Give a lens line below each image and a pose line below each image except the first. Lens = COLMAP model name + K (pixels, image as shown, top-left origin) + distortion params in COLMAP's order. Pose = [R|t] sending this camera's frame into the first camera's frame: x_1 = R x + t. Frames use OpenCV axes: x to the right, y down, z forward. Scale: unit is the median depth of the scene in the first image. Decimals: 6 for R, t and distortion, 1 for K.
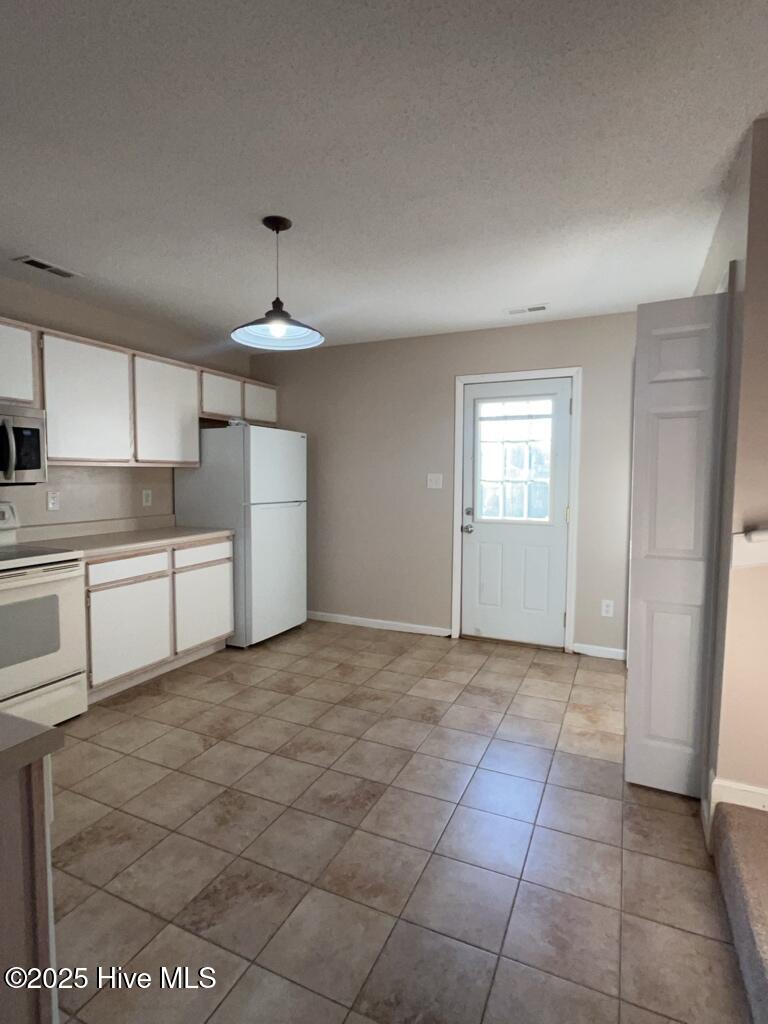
lens RADIAL K [[530.1, 0, 384.0], [0, 530.1, 513.4], [0, 0, 1]] dist [-0.005374, -0.000423]
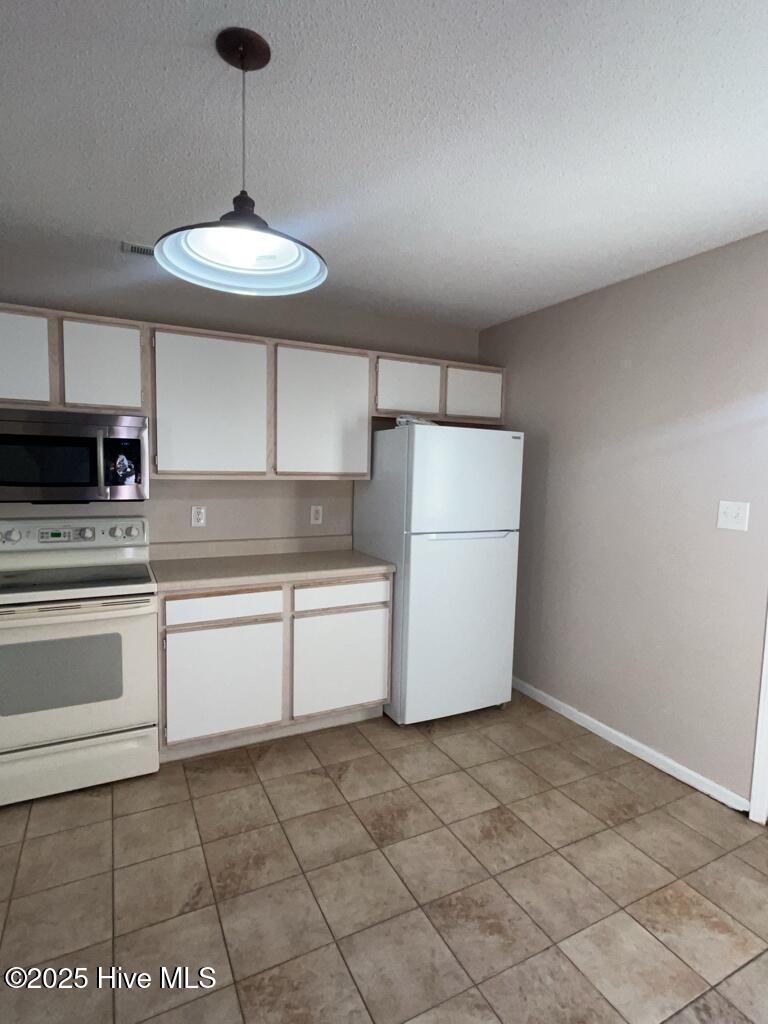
lens RADIAL K [[530.1, 0, 384.0], [0, 530.1, 513.4], [0, 0, 1]] dist [-0.005374, -0.000423]
pose [[0.786097, 0.063818, -0.614800, 0.188520], [-0.061221, 0.997804, 0.025297, -0.071325], [0.615064, 0.017753, 0.788278, 0.475404]]
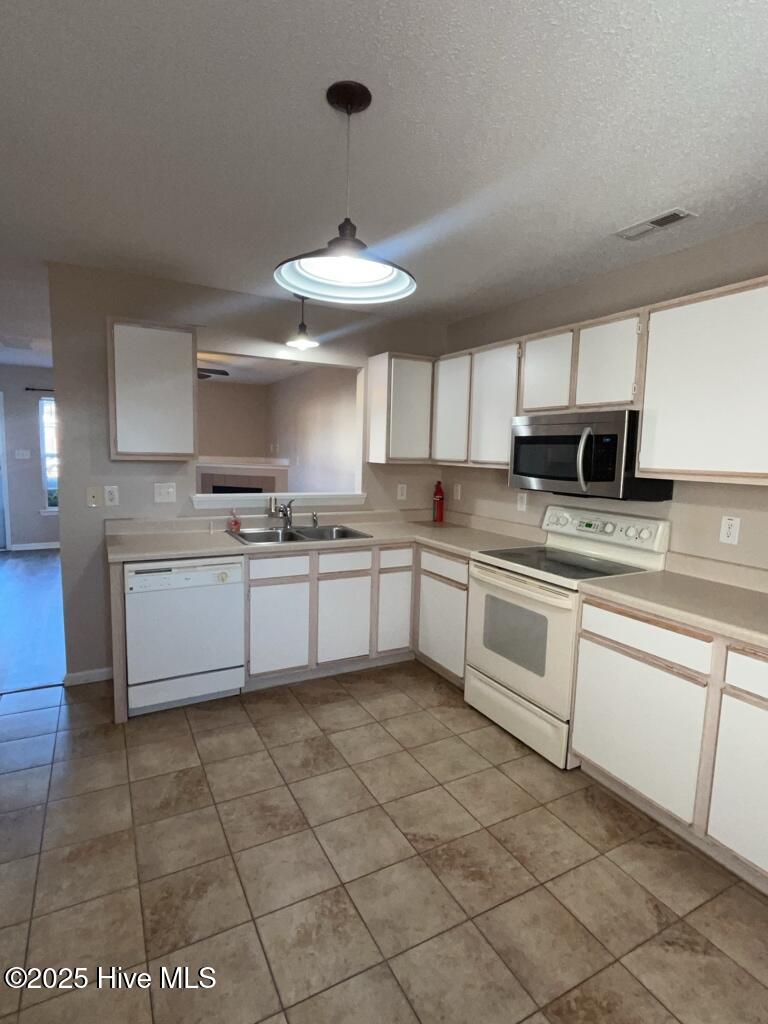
lens RADIAL K [[530.1, 0, 384.0], [0, 530.1, 513.4], [0, 0, 1]] dist [-0.005374, -0.000423]
pose [[-0.601530, 0.071866, -0.795611, 0.215742], [-0.088208, 0.983880, 0.155562, -0.114758], [0.793965, 0.163754, -0.585494, 1.042128]]
